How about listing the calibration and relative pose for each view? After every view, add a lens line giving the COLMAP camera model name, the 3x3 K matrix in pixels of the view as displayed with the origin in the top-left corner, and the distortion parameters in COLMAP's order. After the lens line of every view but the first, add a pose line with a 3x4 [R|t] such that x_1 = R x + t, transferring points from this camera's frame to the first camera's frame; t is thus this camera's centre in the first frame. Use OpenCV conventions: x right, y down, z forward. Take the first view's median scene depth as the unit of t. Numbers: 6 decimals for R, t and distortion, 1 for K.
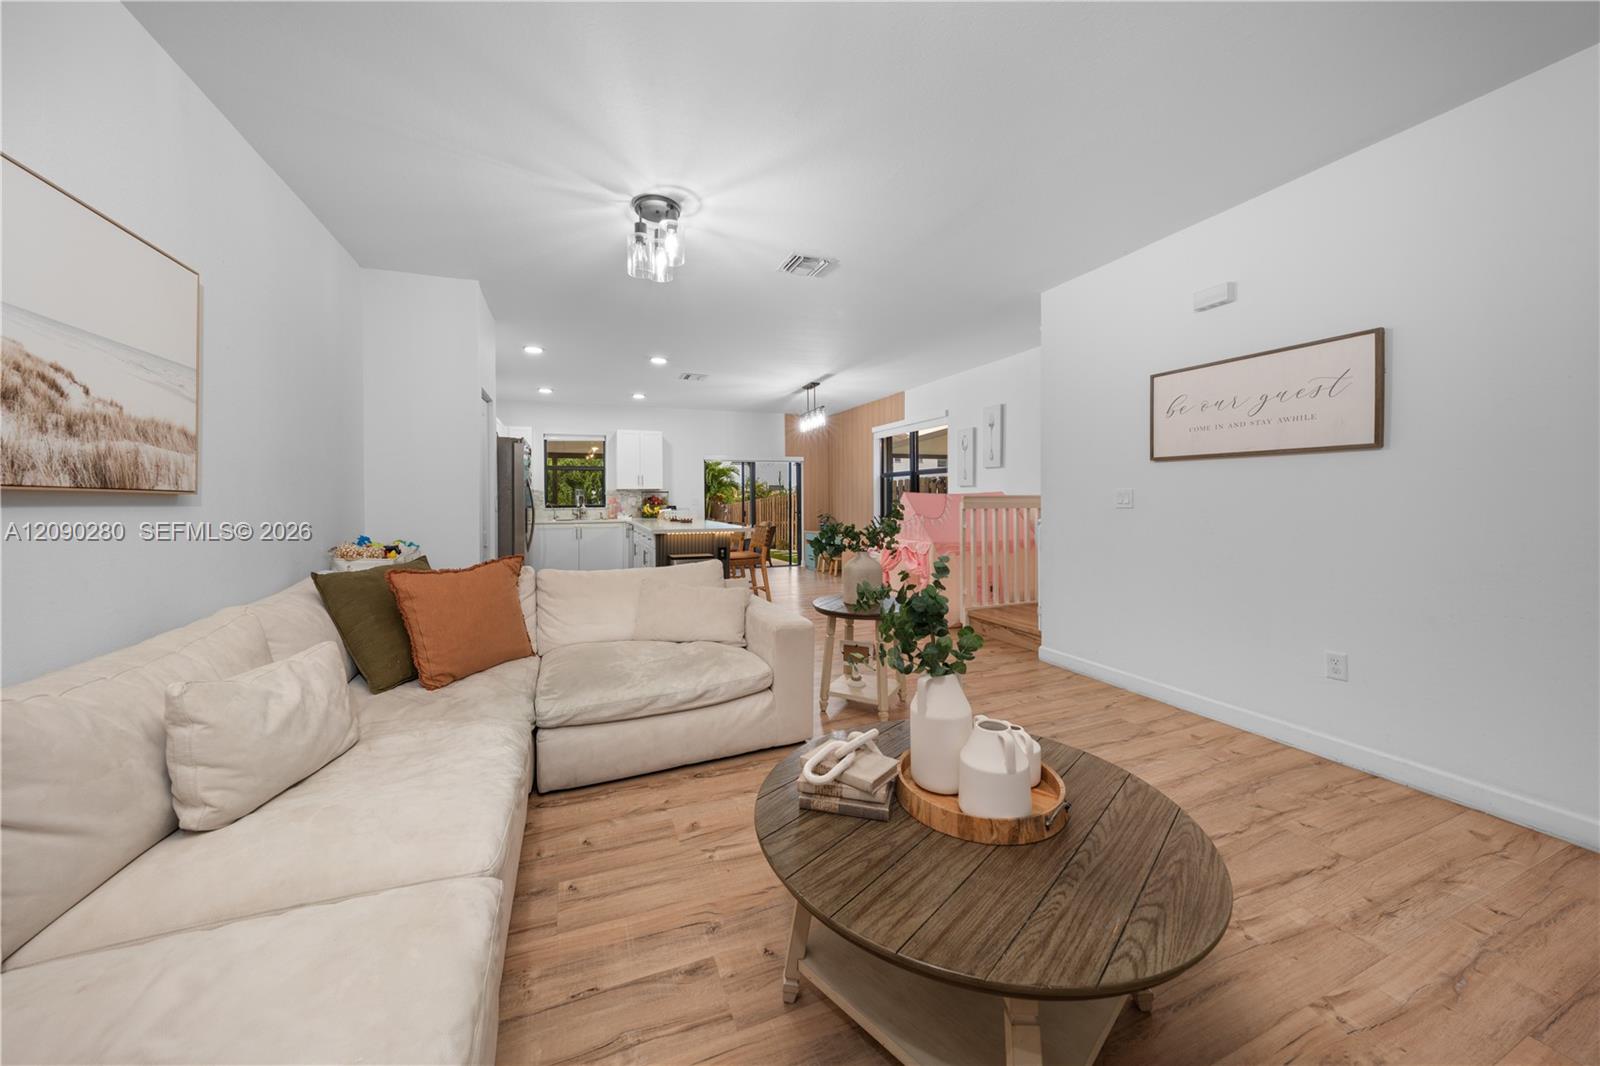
lens RADIAL K [[553.9, 0, 789.8], [0, 553.9, 507.1], [0, 0, 1]] dist [-0.002267, 0.000066]
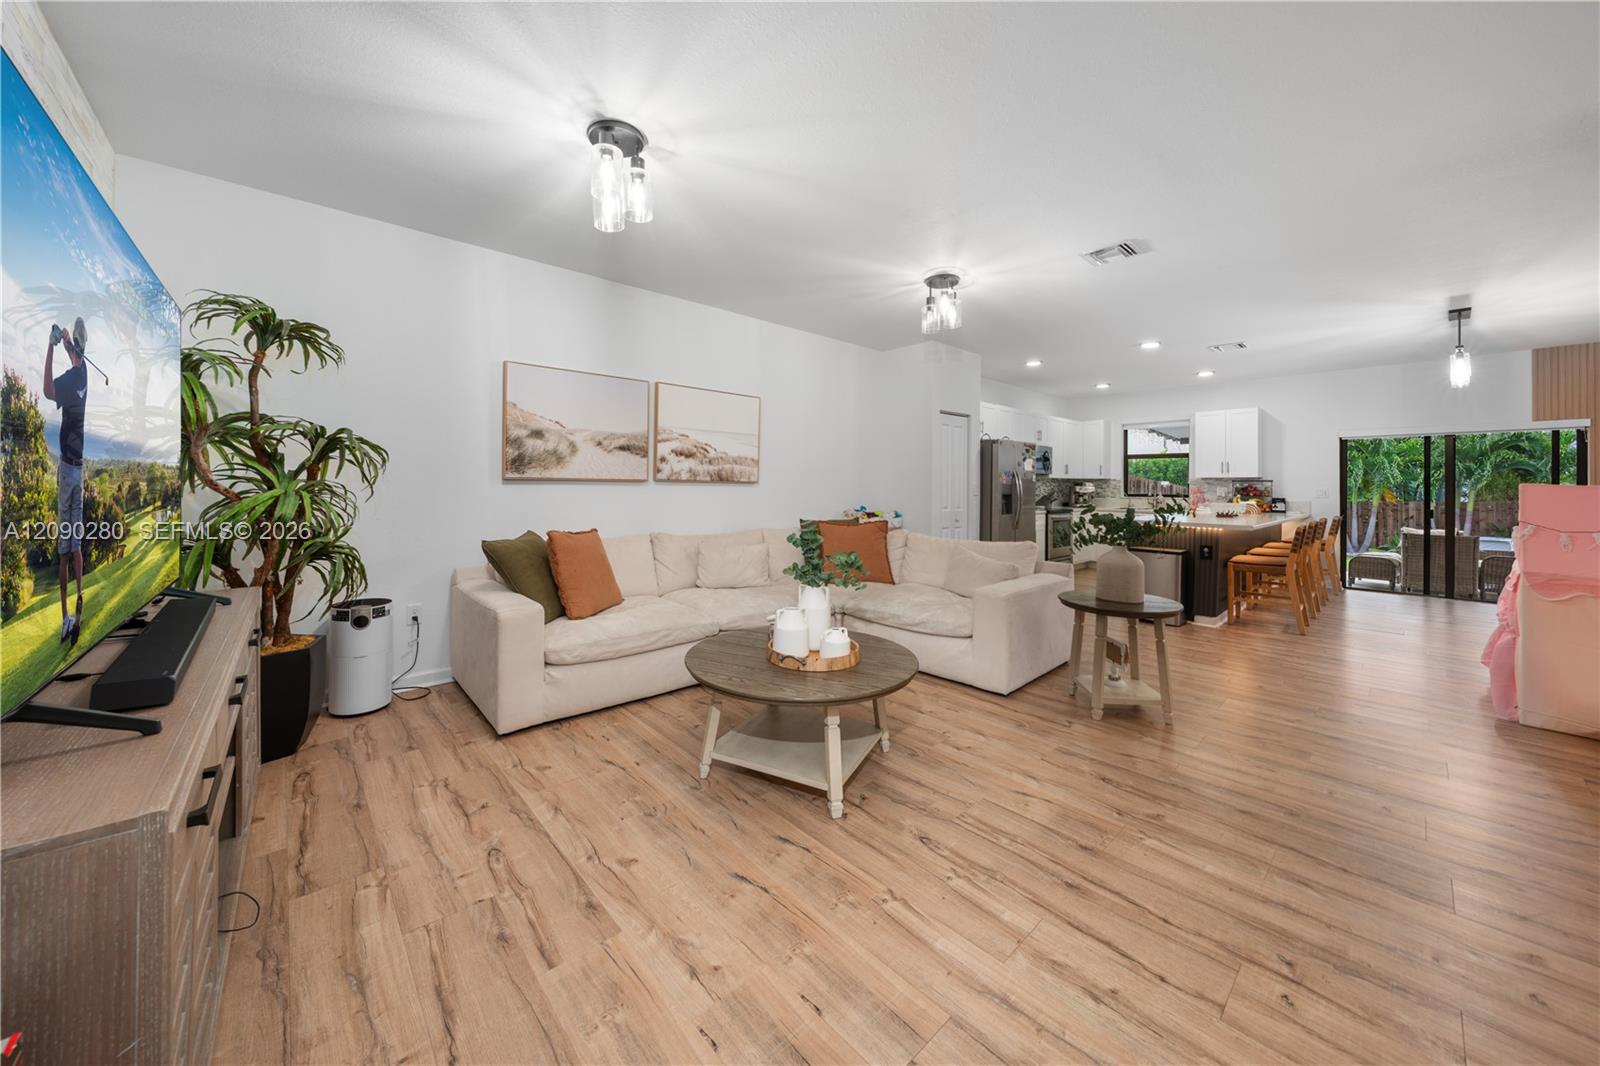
lens RADIAL K [[553.9, 0, 771.7], [0, 553.9, 481.3], [0, 0, 1]] dist [-0.002267, 0.000066]
pose [[0.328292, 0.000626, -0.944576, 1.551060], [-0.025110, 0.999652, -0.008064, -0.012295], [0.944242, 0.026366, 0.328194, 0.230892]]
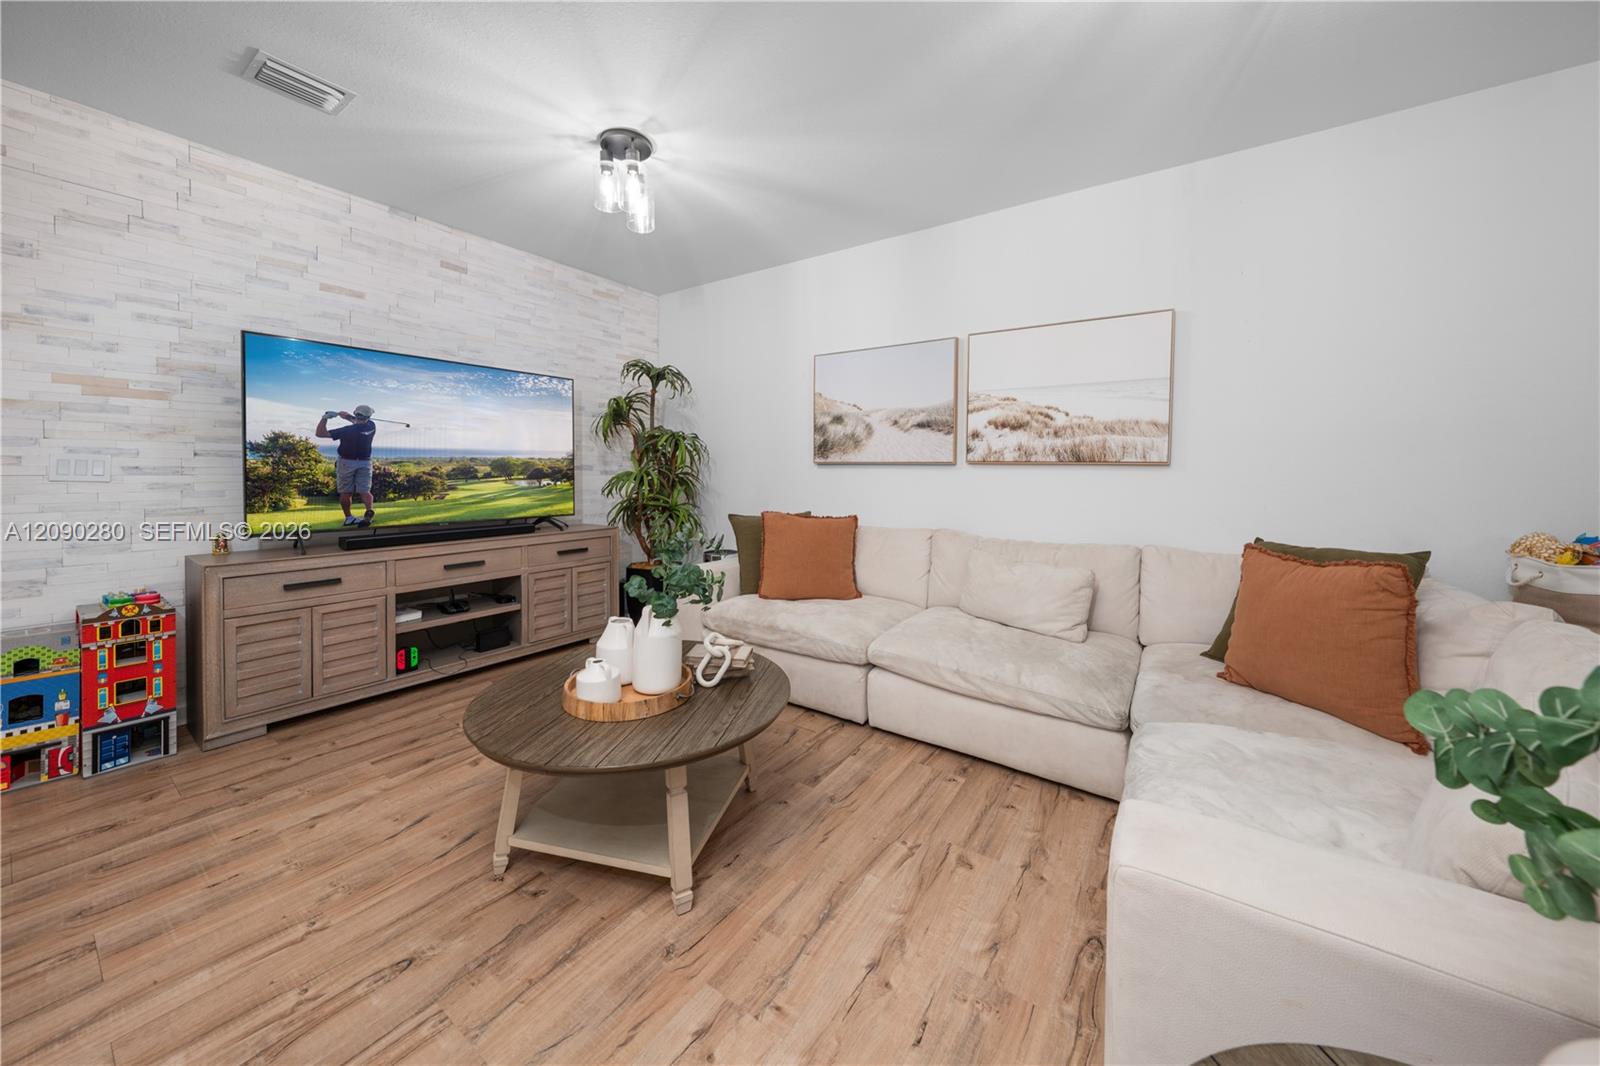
lens RADIAL K [[553.9, 0, 806.8], [0, 553.9, 474.9], [0, 0, 1]] dist [-0.002267, 0.000066]
pose [[-0.824130, 0.006284, -0.566366, 0.580992], [-0.010170, 0.999613, 0.025889, -0.024971], [0.566309, 0.027095, -0.823747, 1.834186]]
